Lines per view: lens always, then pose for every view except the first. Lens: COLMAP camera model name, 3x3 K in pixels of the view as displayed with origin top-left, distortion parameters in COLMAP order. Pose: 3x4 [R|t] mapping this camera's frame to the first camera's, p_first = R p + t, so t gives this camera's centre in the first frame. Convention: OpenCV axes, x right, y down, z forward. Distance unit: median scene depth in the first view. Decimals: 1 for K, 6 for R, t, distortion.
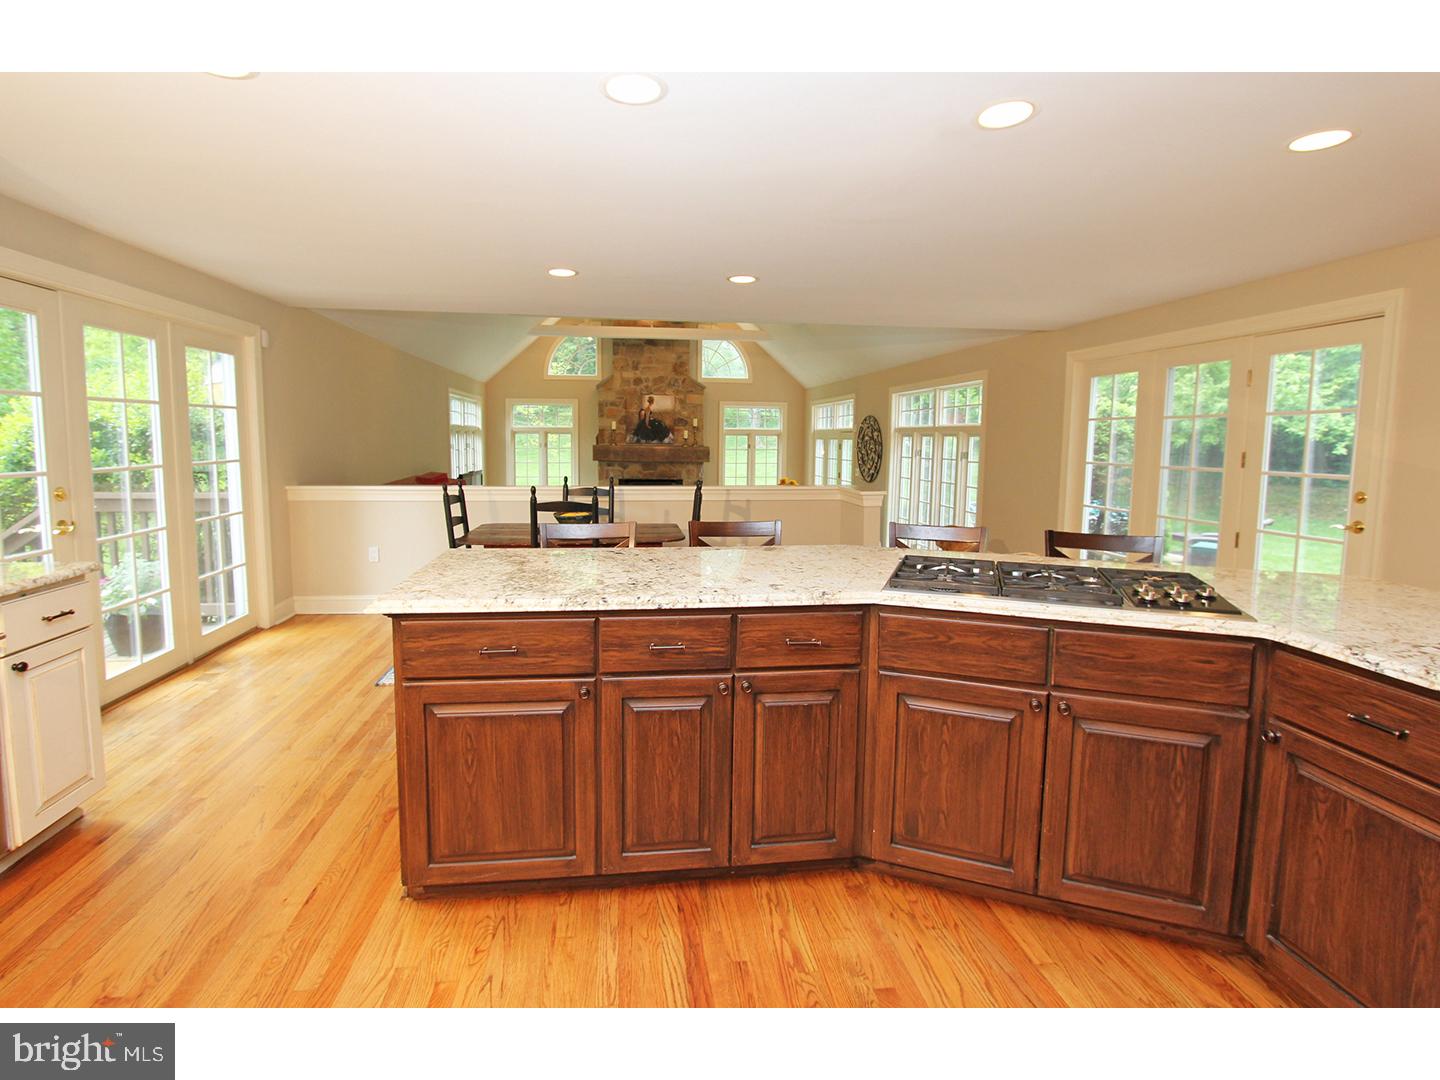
lens RADIAL K [[797.0, 0, 720.0], [0, 797.0, 540.0], [0, 0, 1]] dist [-0.001160, -0.000152]
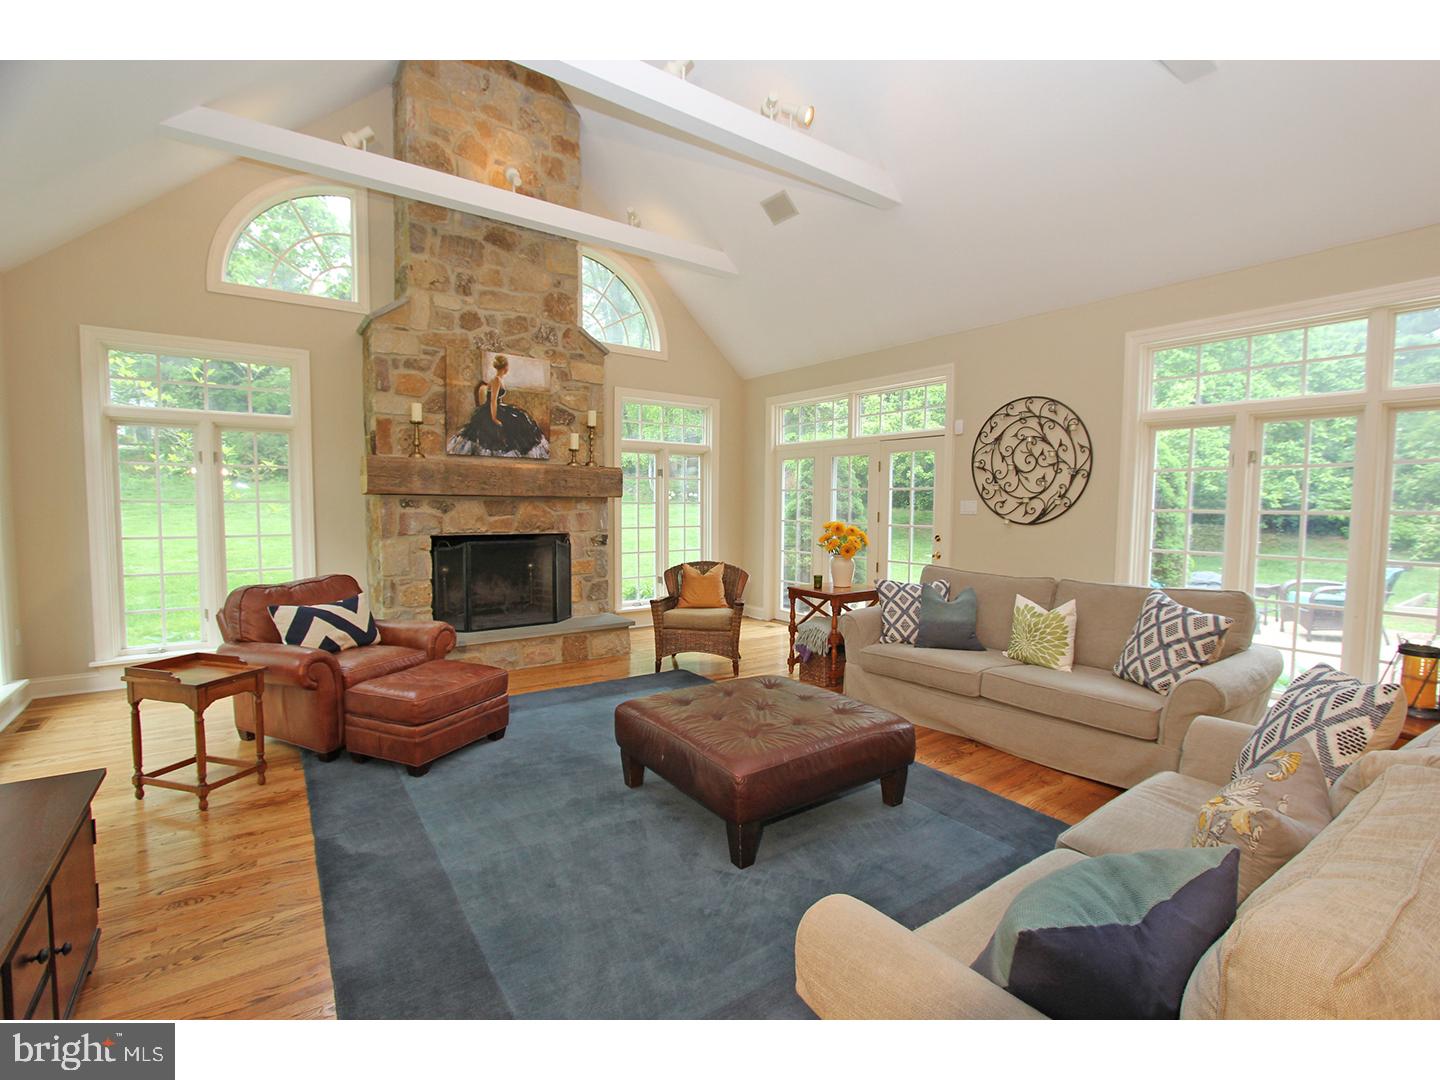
lens RADIAL K [[650.2, 0, 720.0], [0, 650.2, 540.0], [0, 0, 1]] dist [0.000658, -0.000031]
pose [[0.885081, -0.029898, 0.464476, -0.152391], [0.054943, 0.997669, -0.040478, -0.050671], [-0.462183, 0.061346, 0.884660, 0.609819]]
